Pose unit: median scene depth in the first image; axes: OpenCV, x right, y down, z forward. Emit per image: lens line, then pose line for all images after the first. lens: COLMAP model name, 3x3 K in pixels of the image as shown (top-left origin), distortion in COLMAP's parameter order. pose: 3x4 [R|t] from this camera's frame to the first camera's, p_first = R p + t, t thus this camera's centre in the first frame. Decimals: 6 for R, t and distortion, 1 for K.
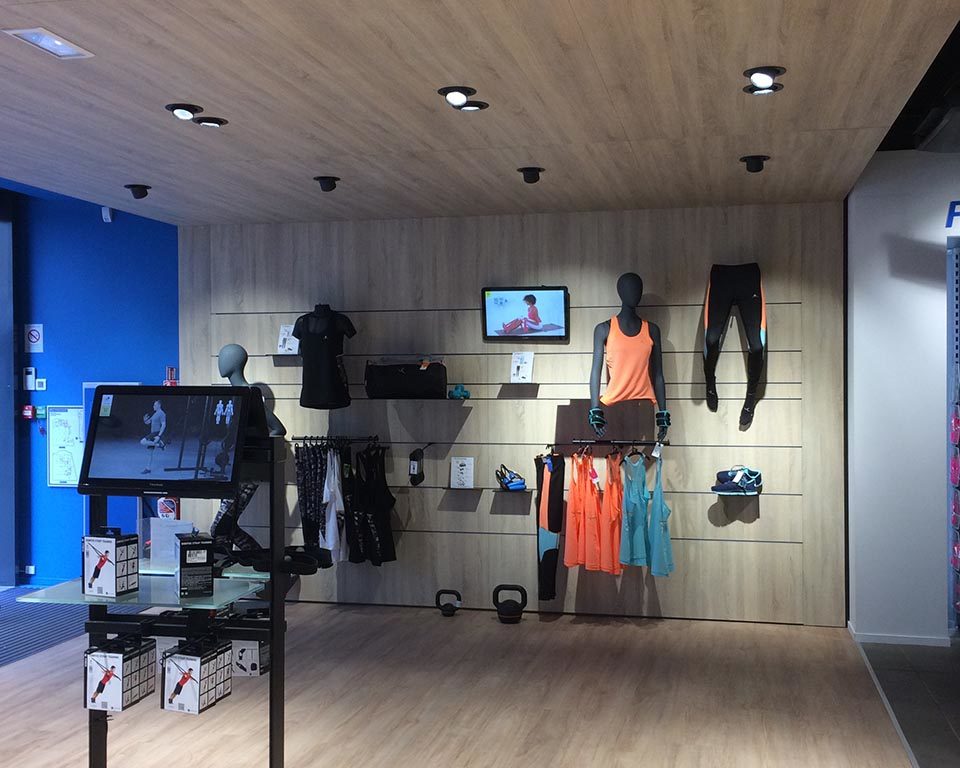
lens RADIAL K [[1085.7, 0, 480.0], [0, 1085.7, 384.0], [0, 0, 1]] dist [0.064883, -0.014361]
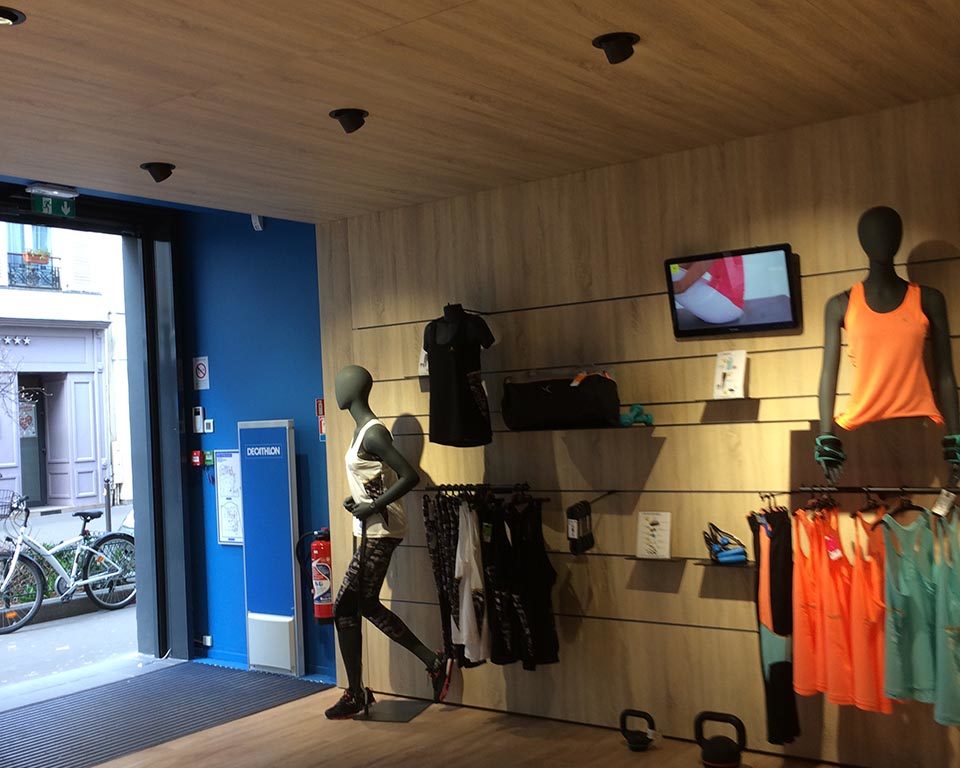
lens RADIAL K [[1085.7, 0, 480.0], [0, 1085.7, 384.0], [0, 0, 1]] dist [0.064883, -0.014361]
pose [[0.913004, -0.053178, -0.404469, 0.164473], [0.044918, 0.998543, -0.029894, 0.003033], [0.405469, 0.009125, 0.914063, 0.335608]]
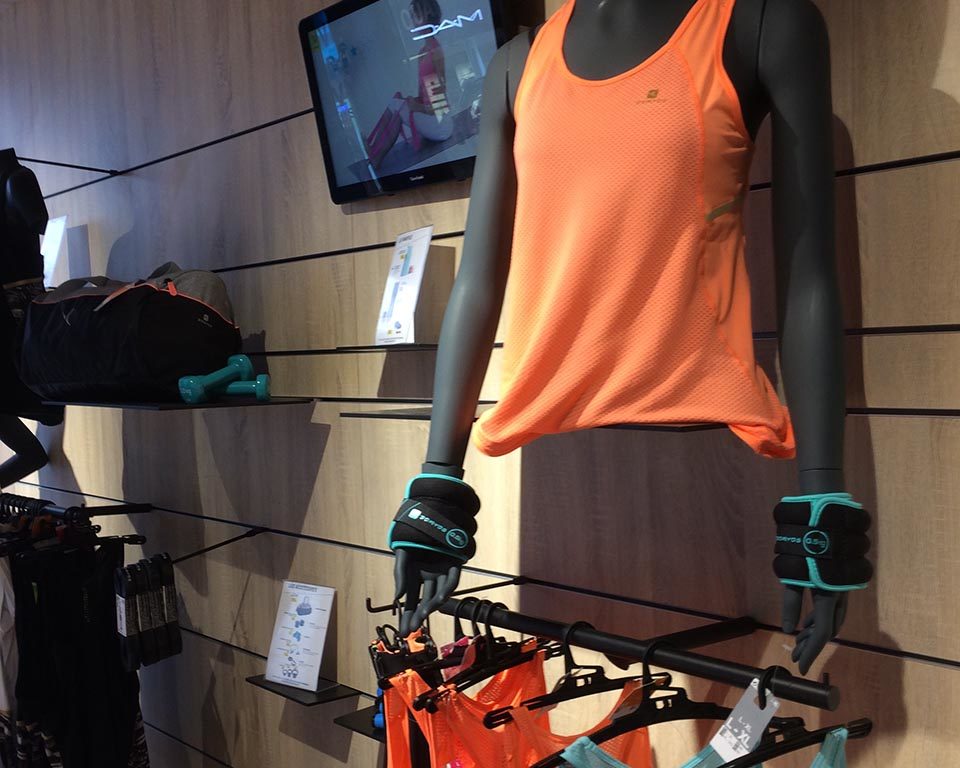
lens RADIAL K [[1085.7, 0, 480.0], [0, 1085.7, 384.0], [0, 0, 1]] dist [0.064883, -0.014361]
pose [[0.817112, -0.005078, -0.576457, 0.208905], [0.026908, 0.999207, 0.029339, 0.001278], [0.575851, -0.039485, 0.816601, 0.775044]]
